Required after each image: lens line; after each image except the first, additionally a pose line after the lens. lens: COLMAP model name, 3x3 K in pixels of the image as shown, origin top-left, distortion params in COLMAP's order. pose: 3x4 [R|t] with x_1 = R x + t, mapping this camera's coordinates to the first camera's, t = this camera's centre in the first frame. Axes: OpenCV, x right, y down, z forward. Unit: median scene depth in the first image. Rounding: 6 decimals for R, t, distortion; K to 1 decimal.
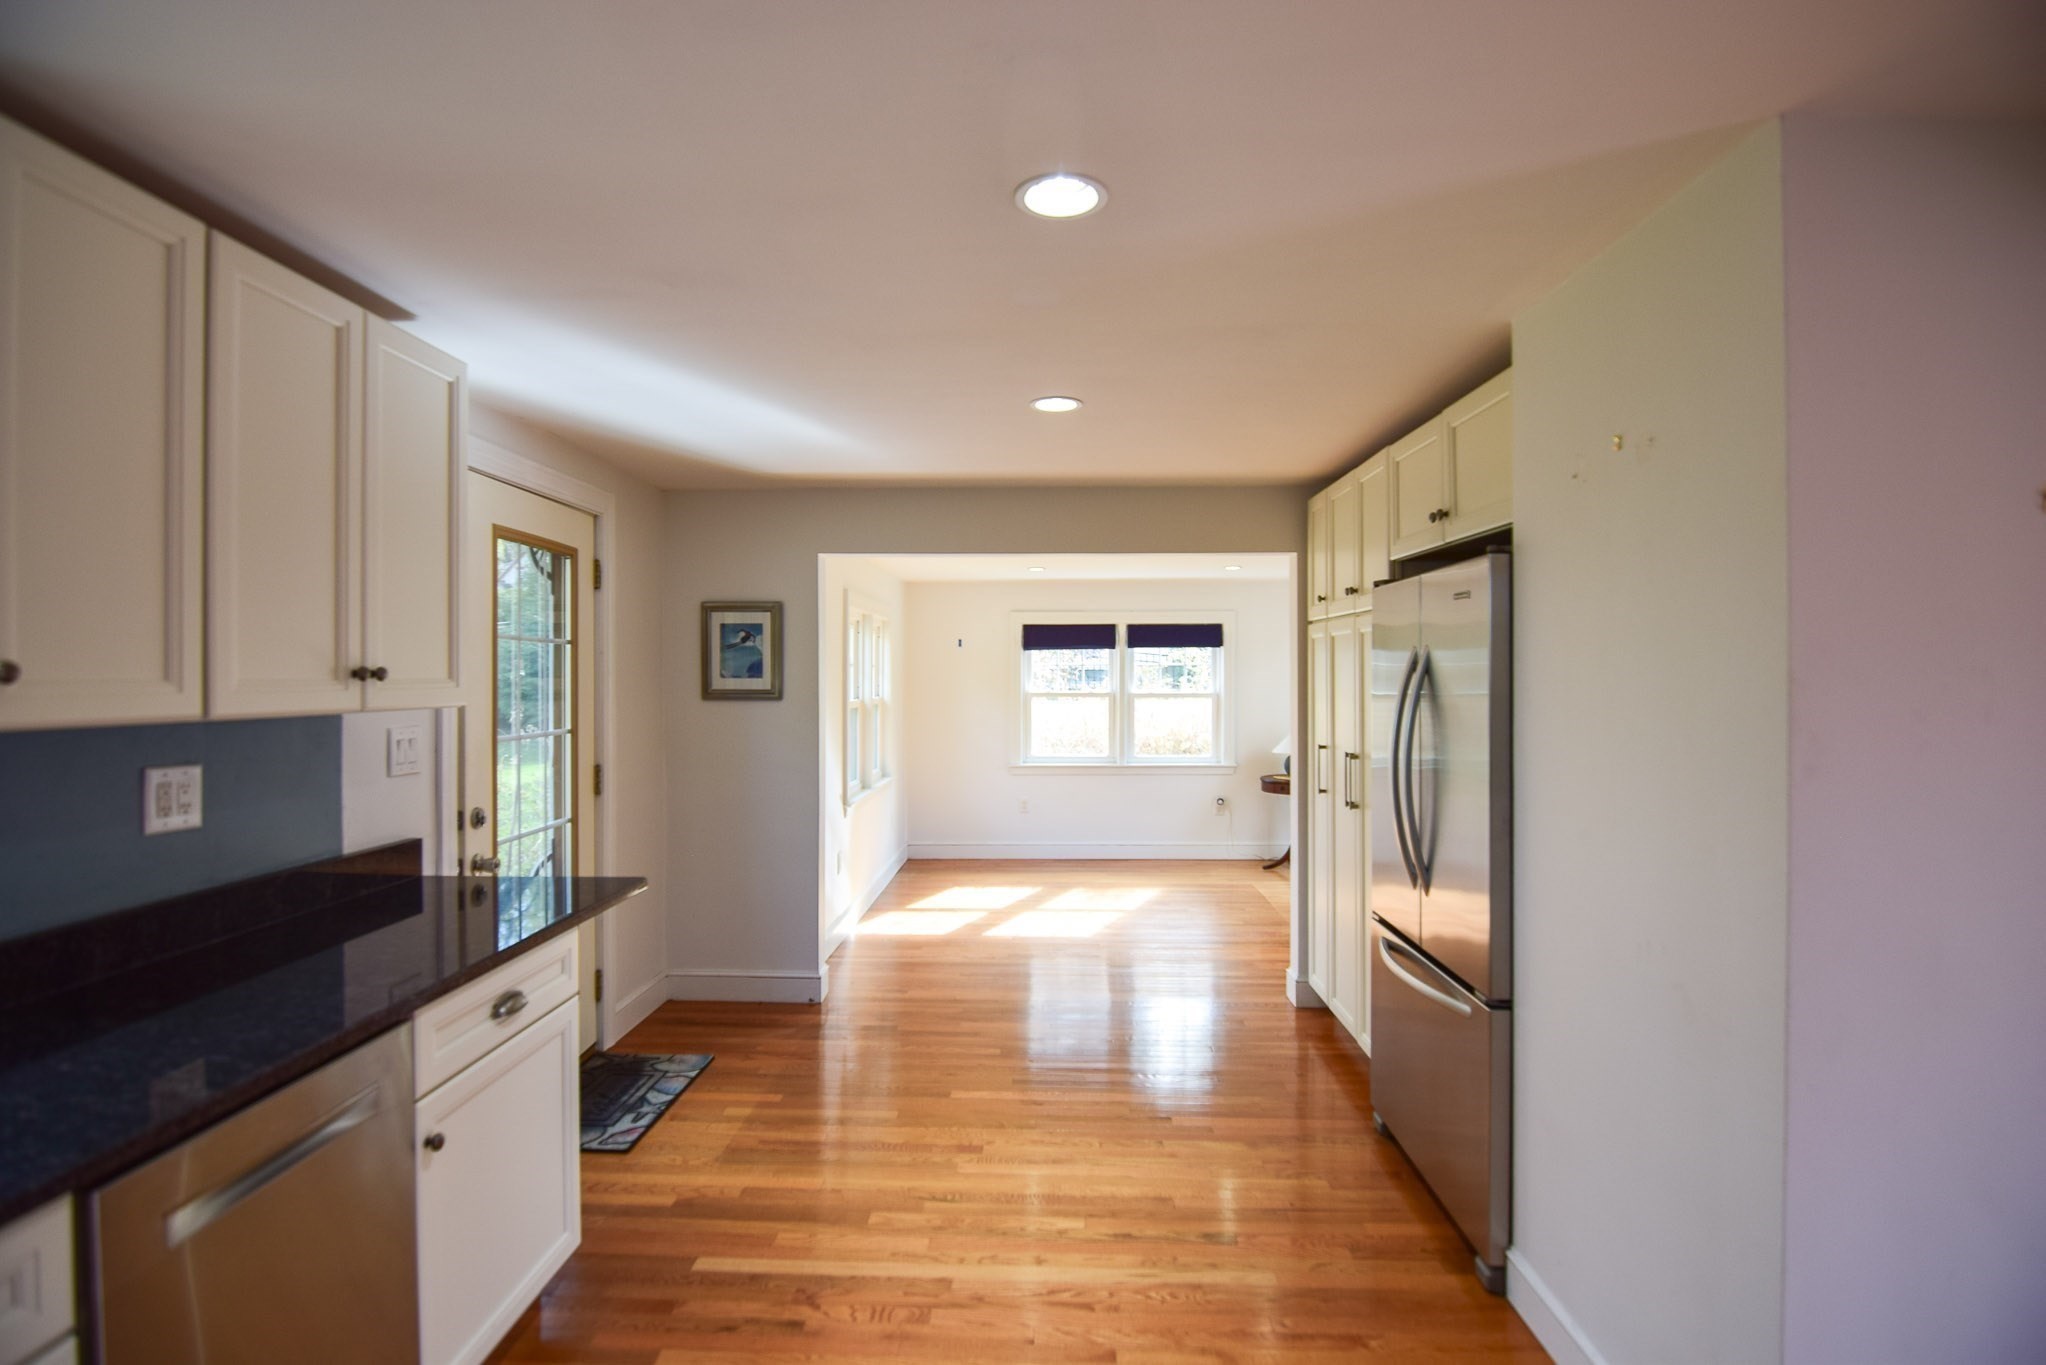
lens RADIAL K [[1000.0, 0, 1011.7], [0, 1000.0, 680.4], [0, 0, 1]] dist [-0.006302, -0.001598]
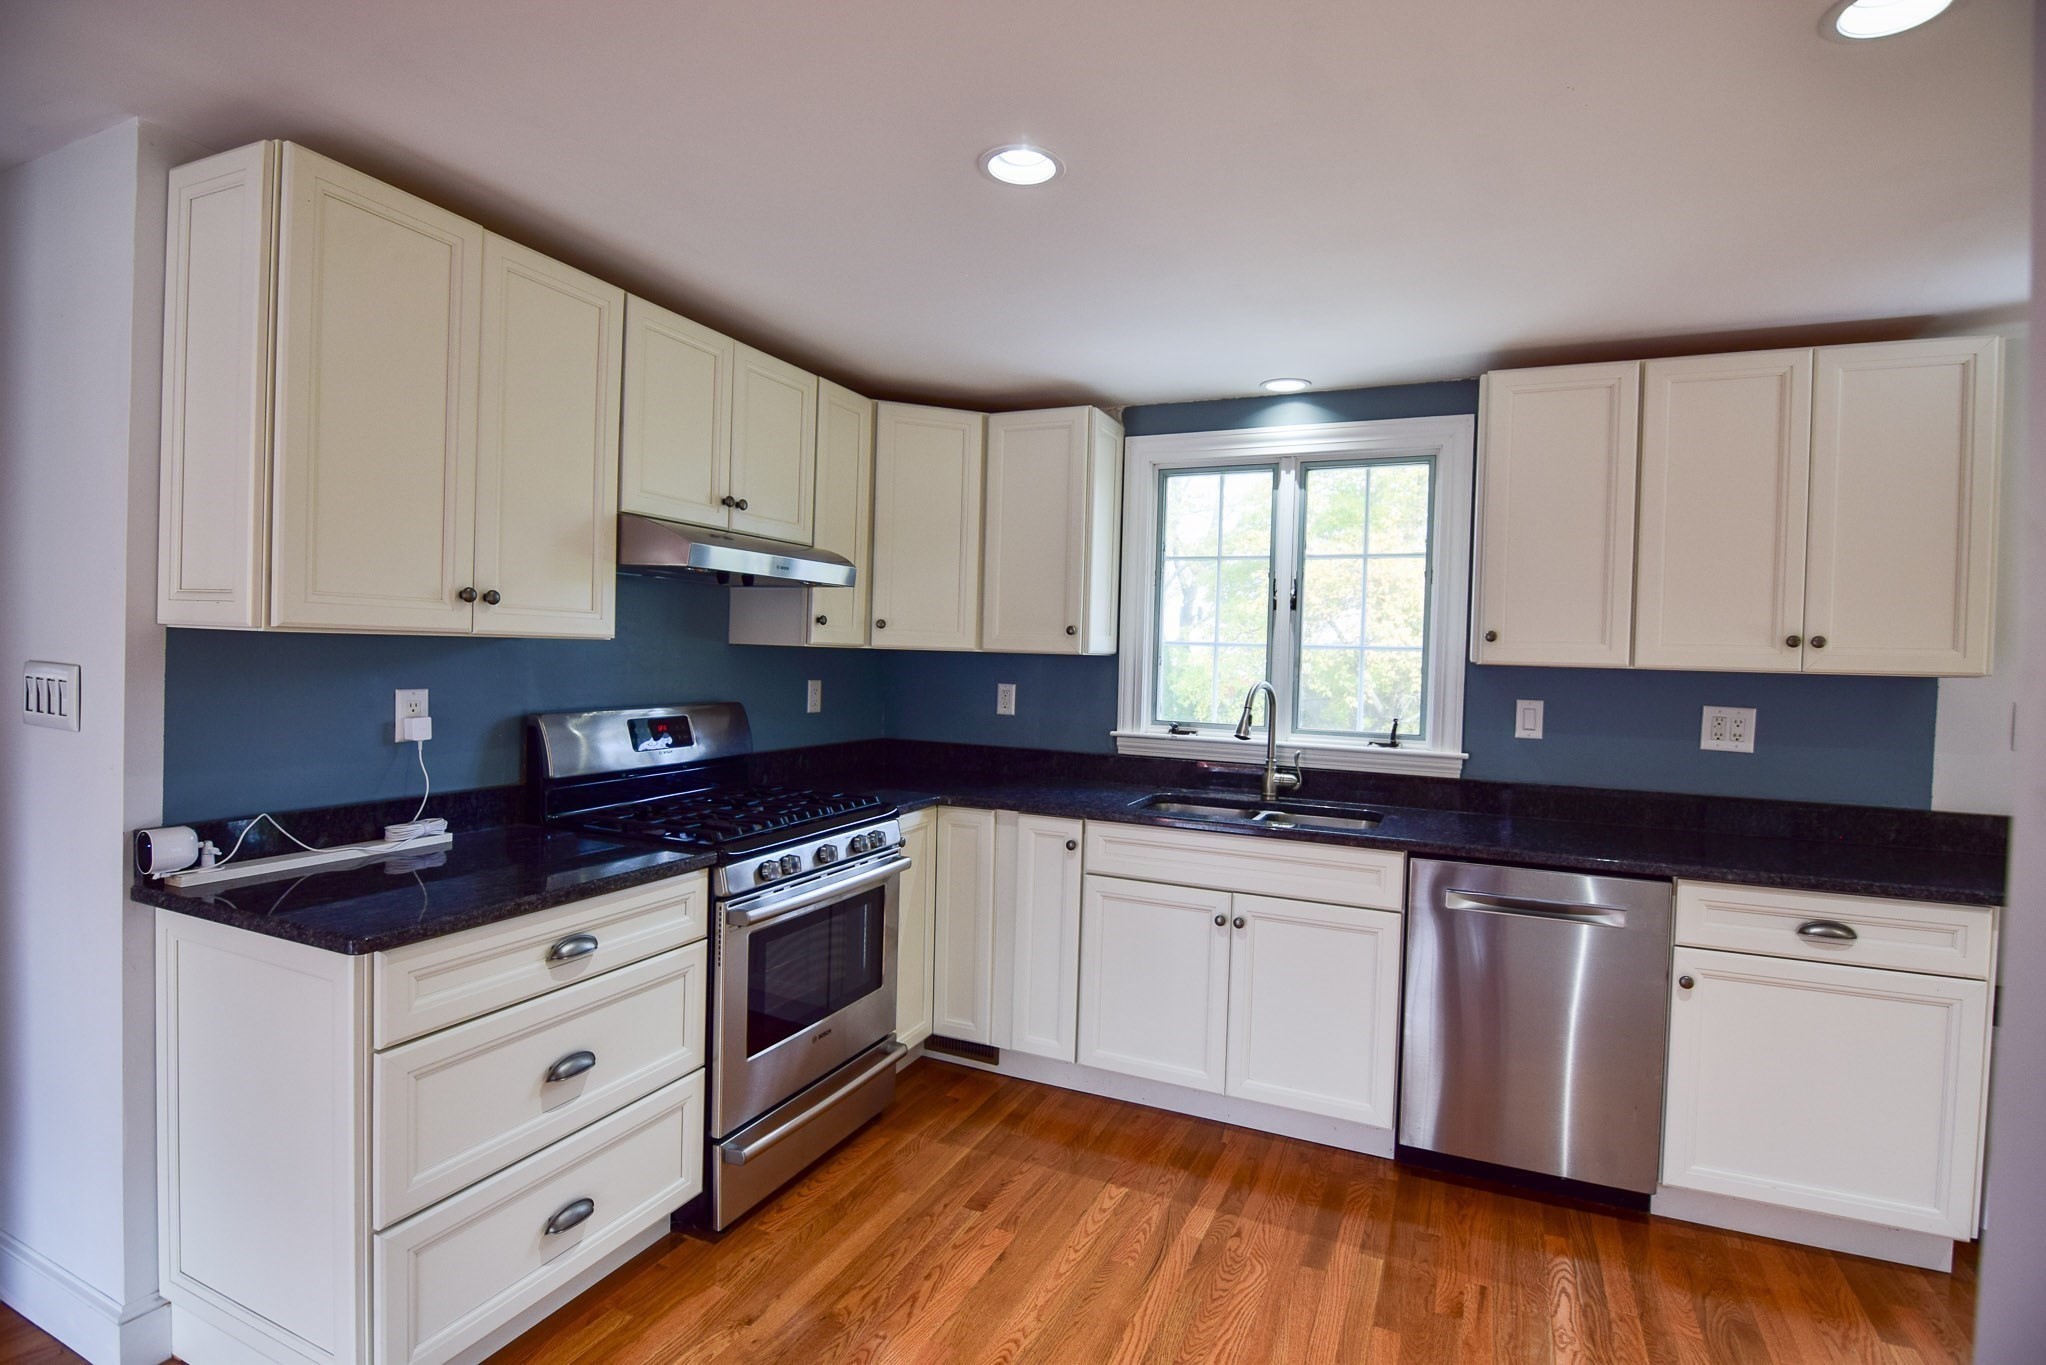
lens RADIAL K [[1000.0, 0, 1015.9], [0, 1000.0, 676.8], [0, 0, 1]] dist [-0.006302, -0.001598]
pose [[-0.375409, 0.010620, -0.926799, 0.856231], [-0.024853, 0.999459, 0.021520, 0.034728], [0.926526, 0.031112, -0.374942, 0.549285]]
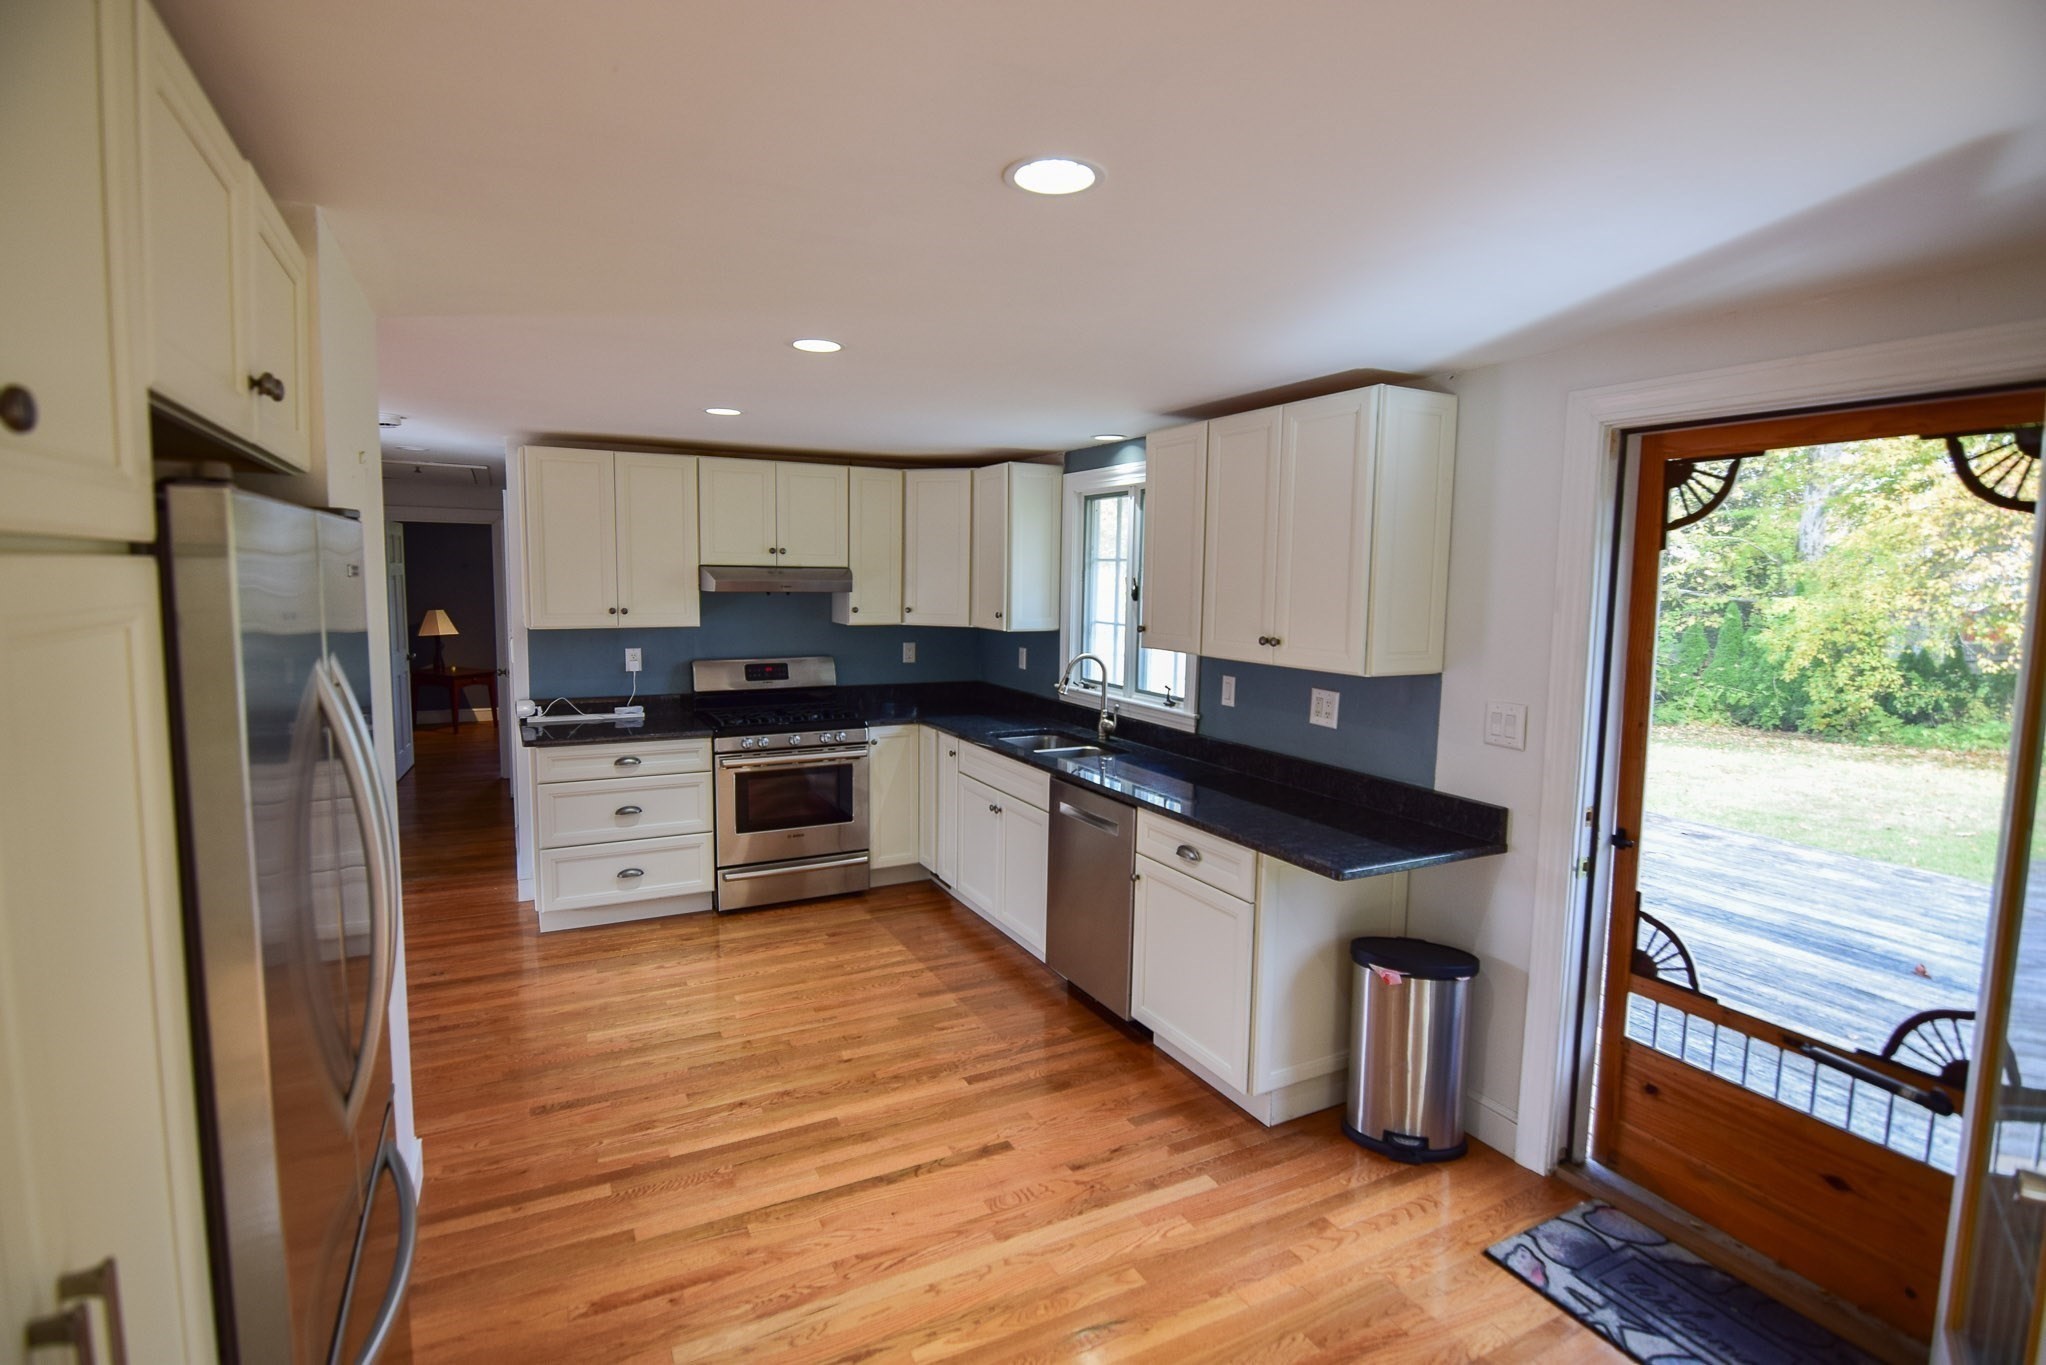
lens RADIAL K [[1000.0, 0, 1028.0], [0, 1000.0, 678.5], [0, 0, 1]] dist [-0.006302, -0.001598]
pose [[-0.868479, 0.040956, -0.494030, 0.468026], [-0.012131, 0.994527, 0.103773, -0.106499], [0.495577, 0.096117, -0.863230, 2.154635]]
